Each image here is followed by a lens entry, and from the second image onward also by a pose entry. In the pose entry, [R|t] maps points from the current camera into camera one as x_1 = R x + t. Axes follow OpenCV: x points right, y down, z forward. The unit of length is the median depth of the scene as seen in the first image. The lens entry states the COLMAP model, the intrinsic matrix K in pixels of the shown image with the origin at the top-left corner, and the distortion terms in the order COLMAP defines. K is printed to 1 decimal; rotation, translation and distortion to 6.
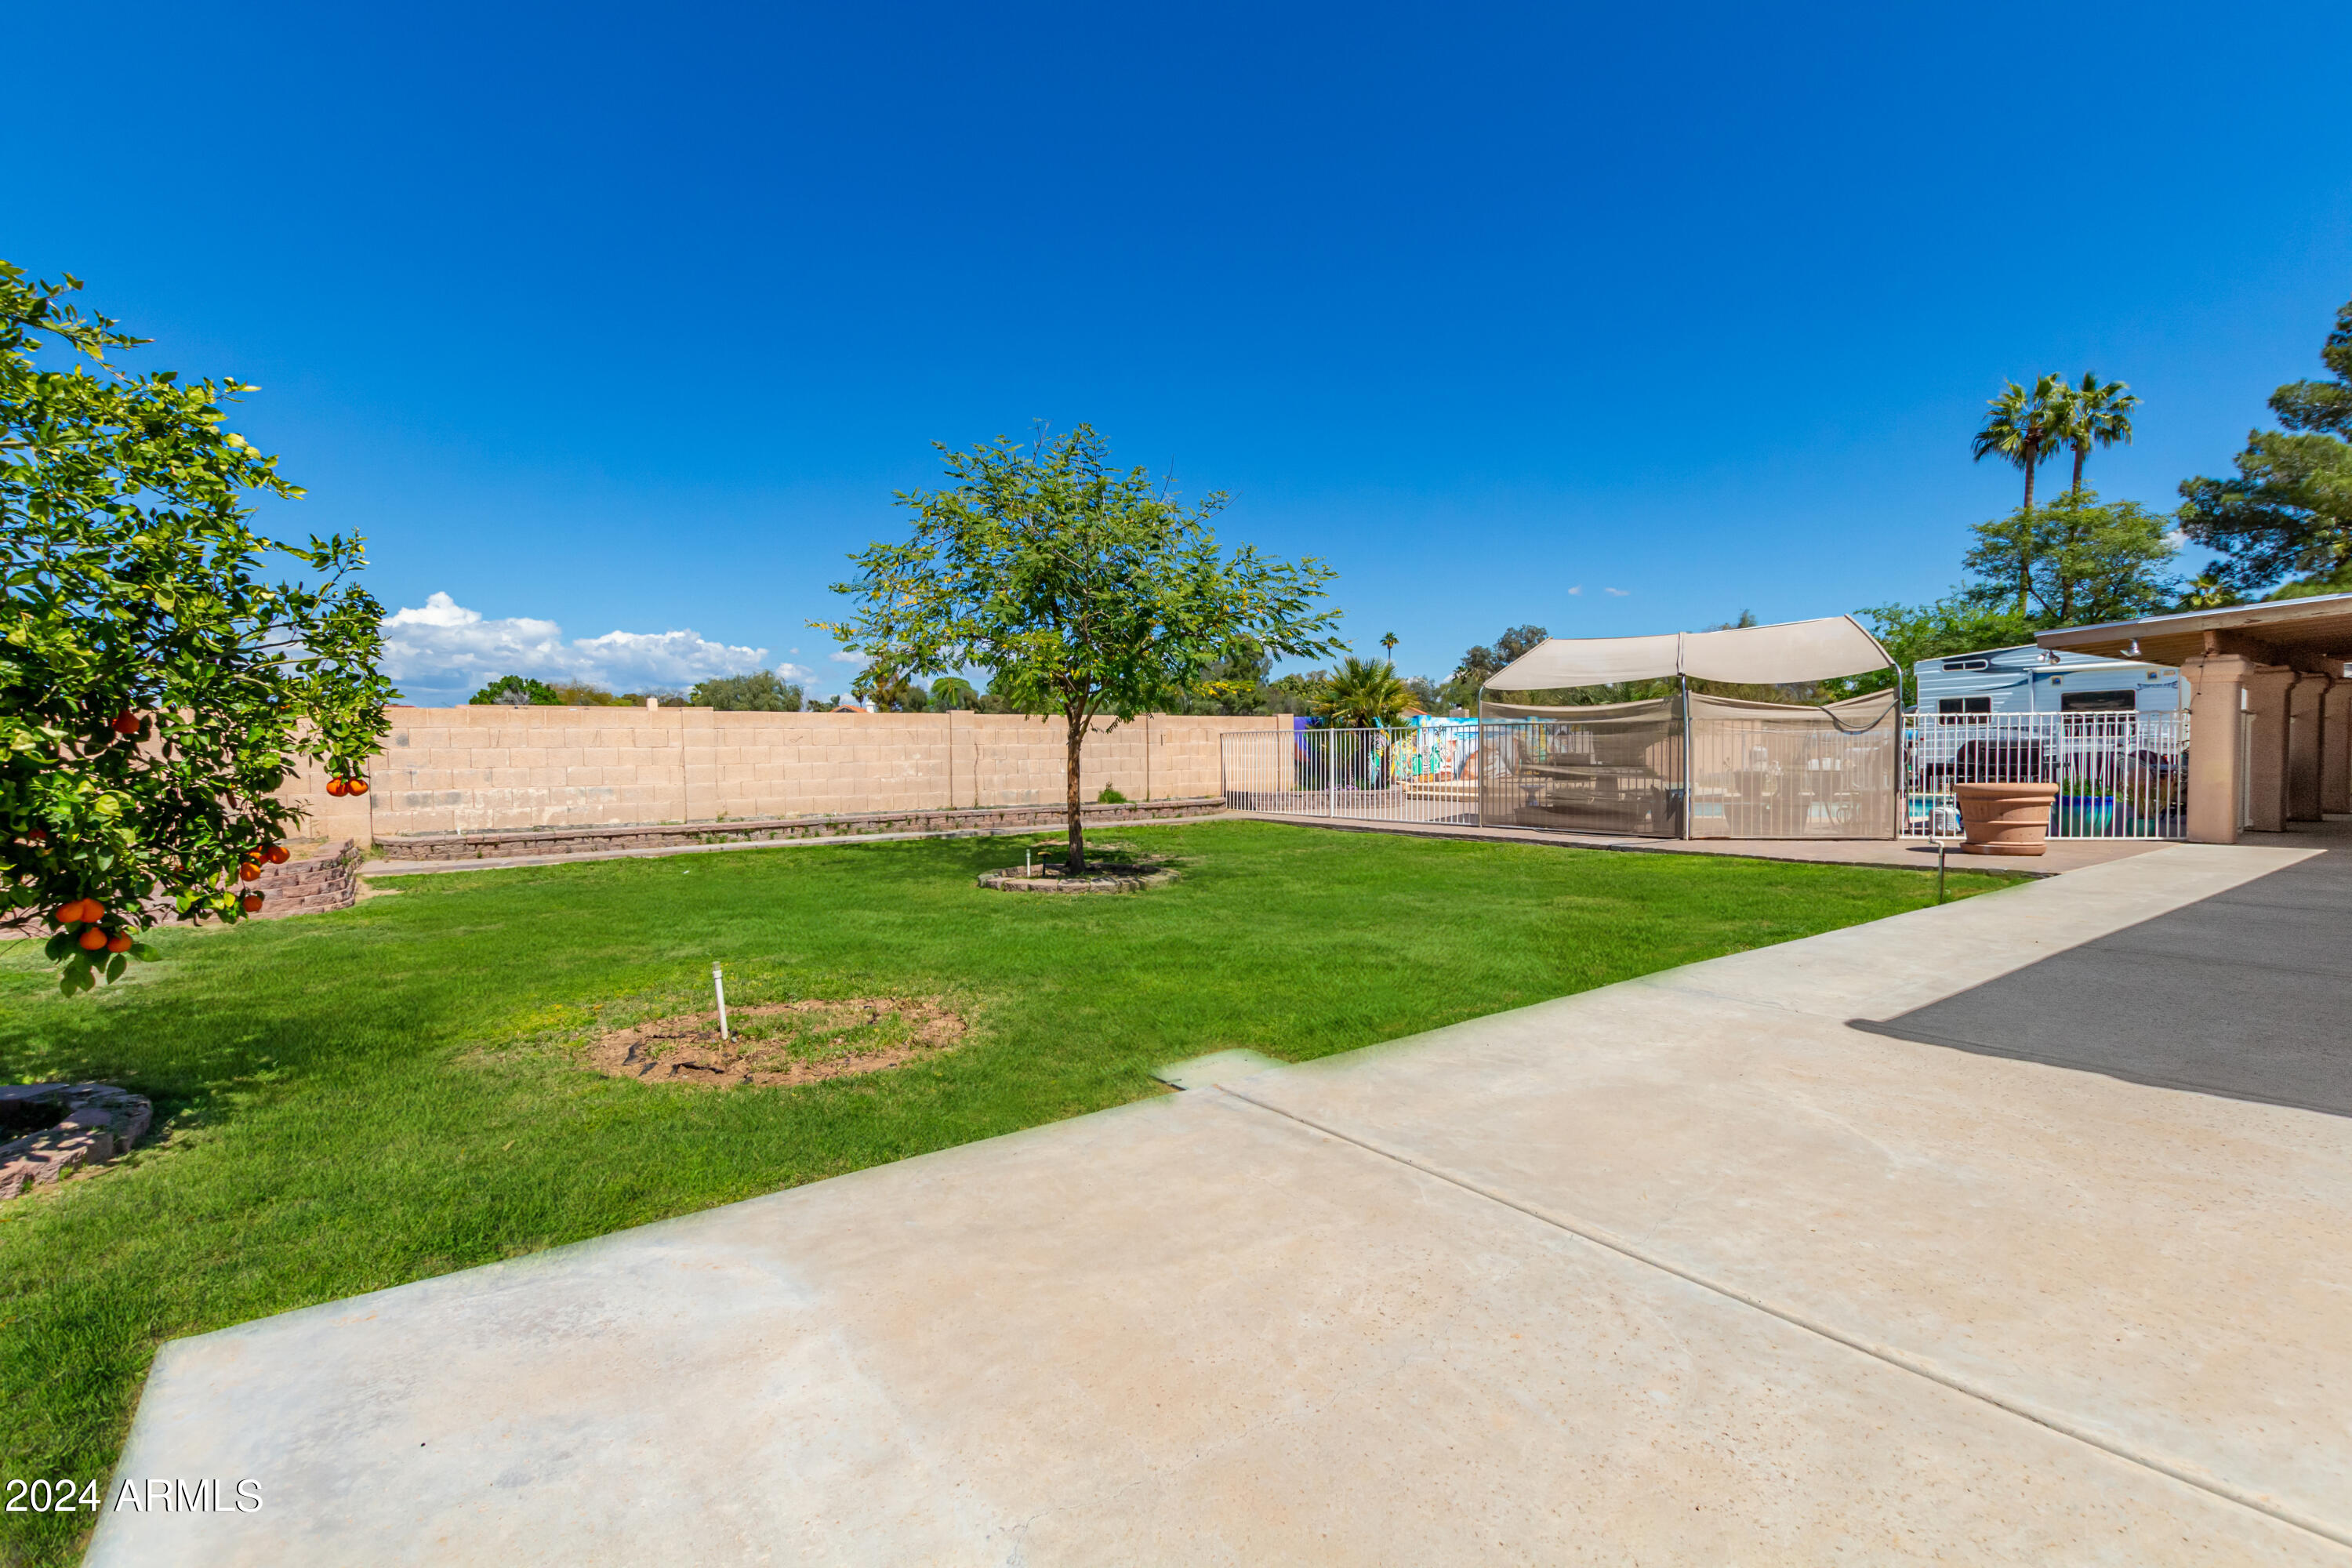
lens RADIAL K [[1071.3, 0, 1186.5], [0, 1071.3, 778.3], [0, 0, 1]] dist [-0.003001, -0.001383]
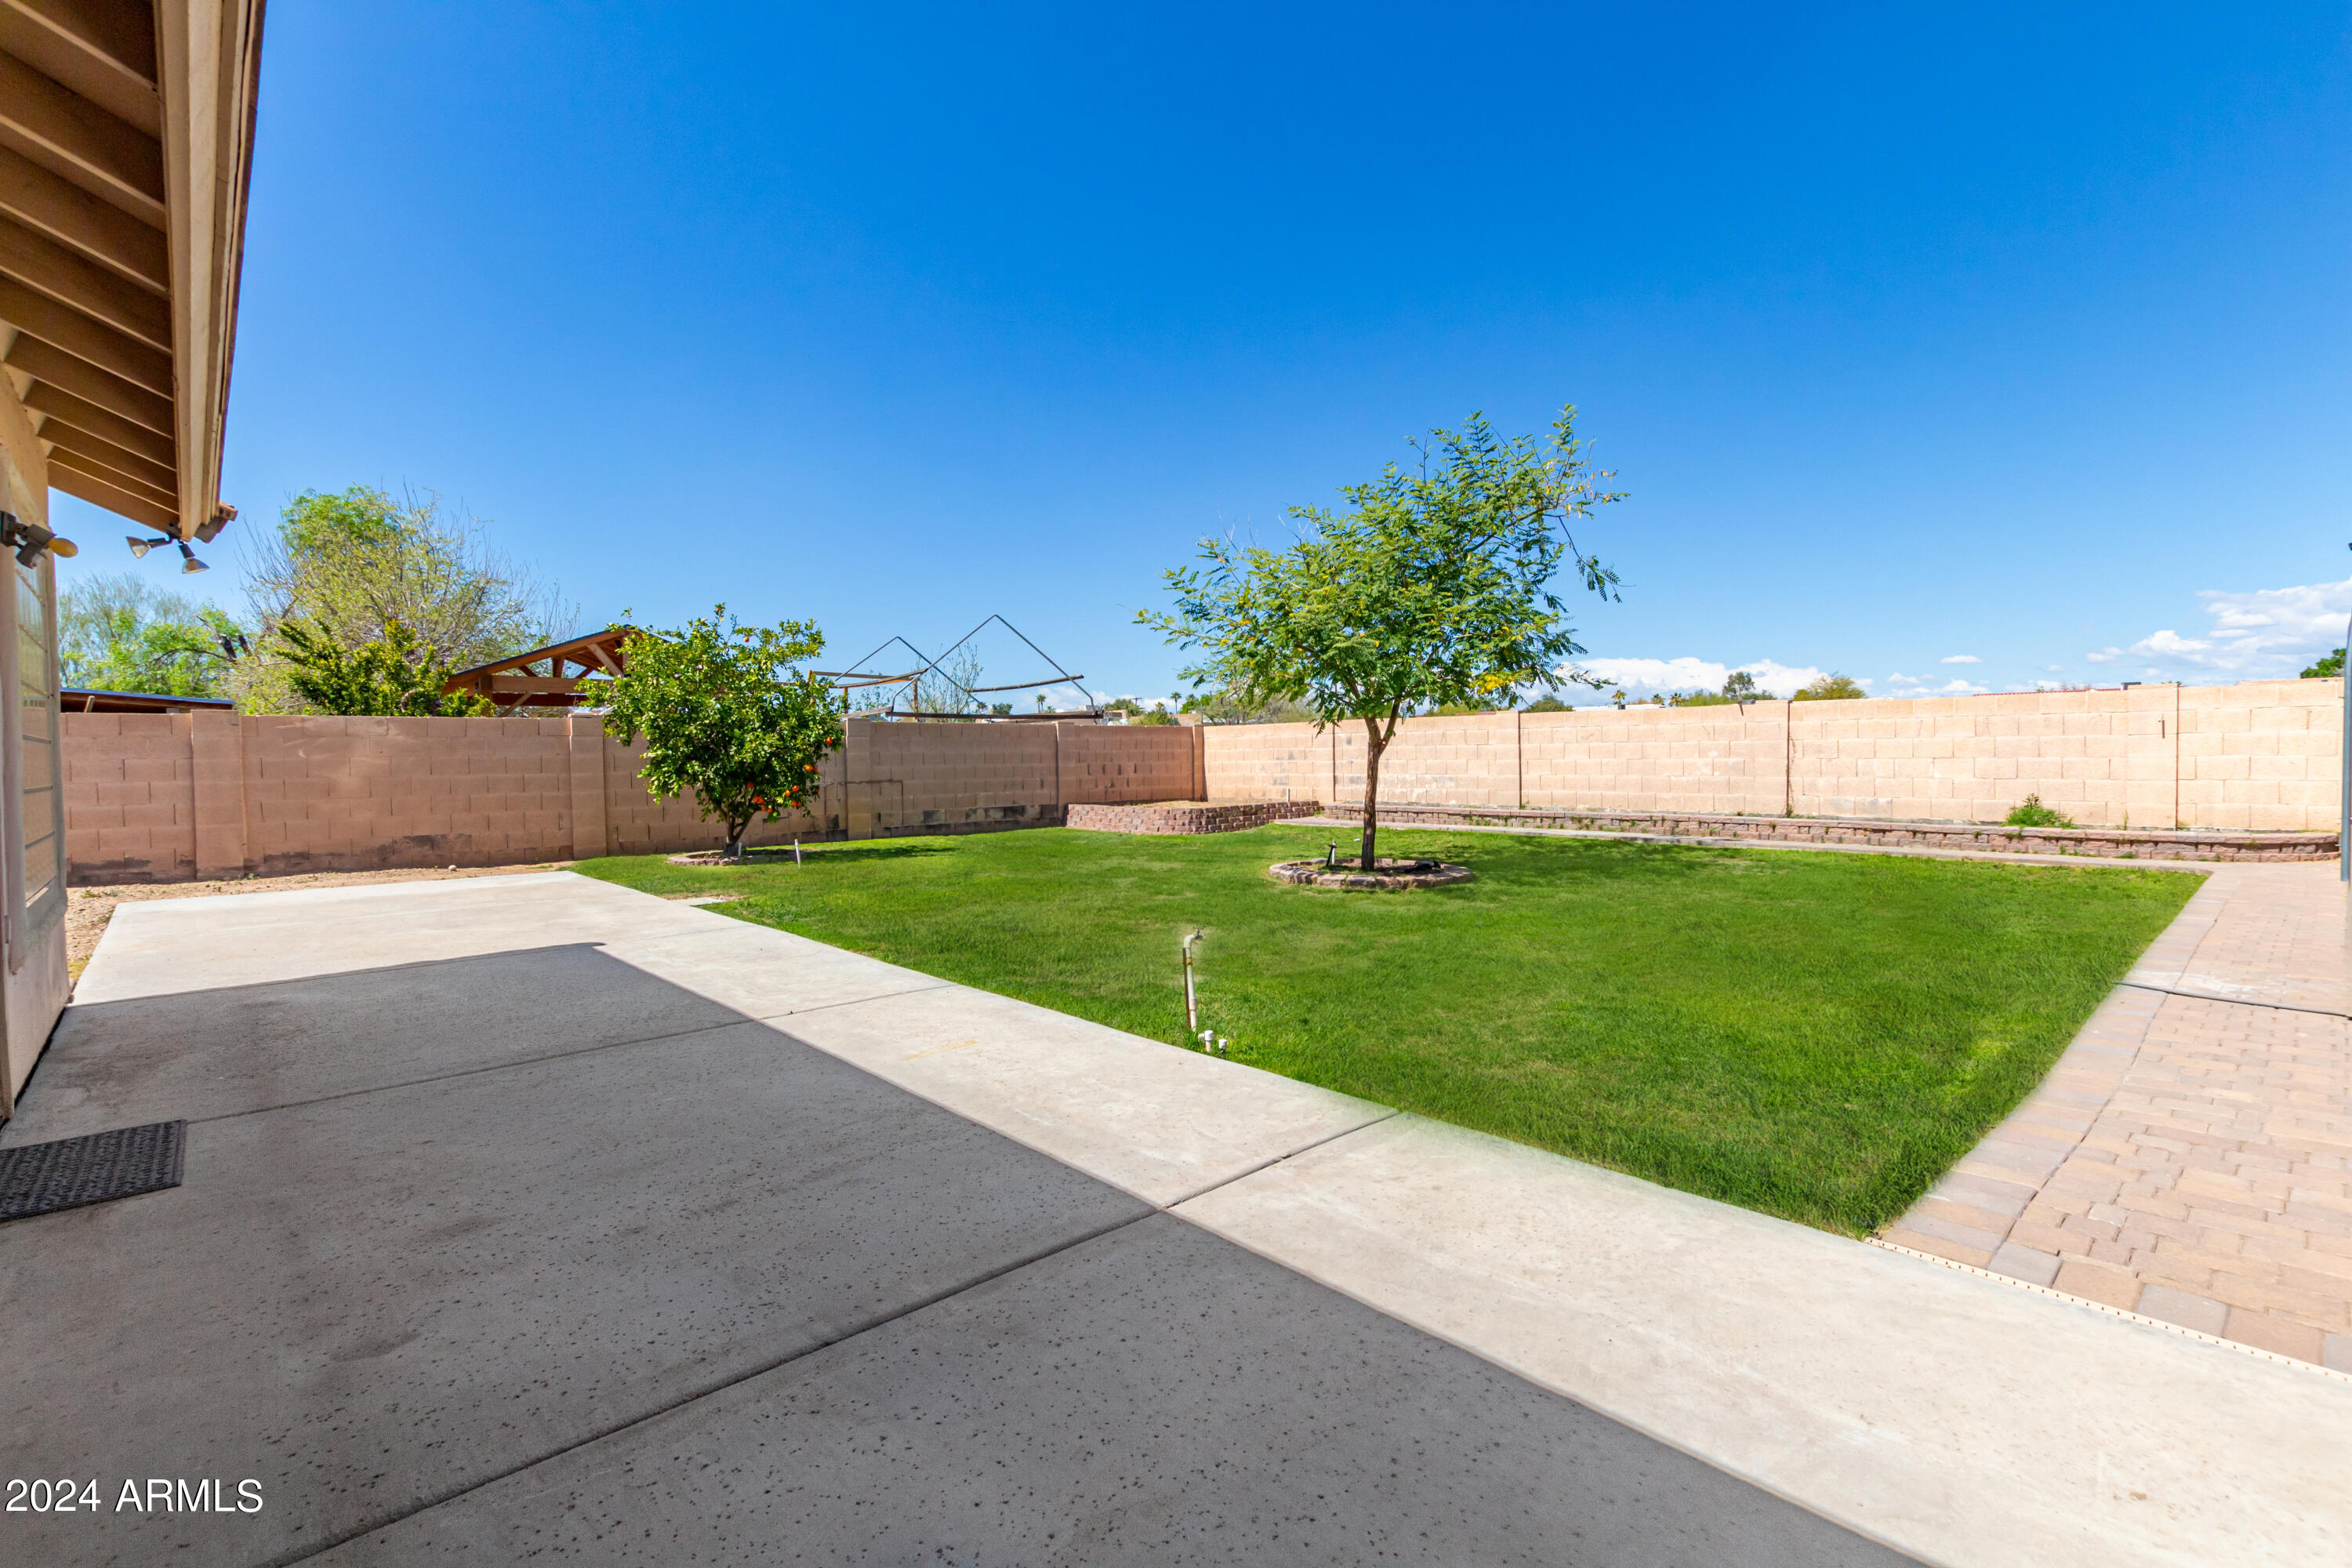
lens RADIAL K [[1071.3, 0, 1184.5], [0, 1071.3, 775.2], [0, 0, 1]] dist [-0.003001, -0.001383]
pose [[0.123542, 0.031608, -0.991836, 0.690010], [-0.018718, 0.999389, 0.029517, -0.024101], [0.992163, 0.014918, 0.124058, 0.517679]]
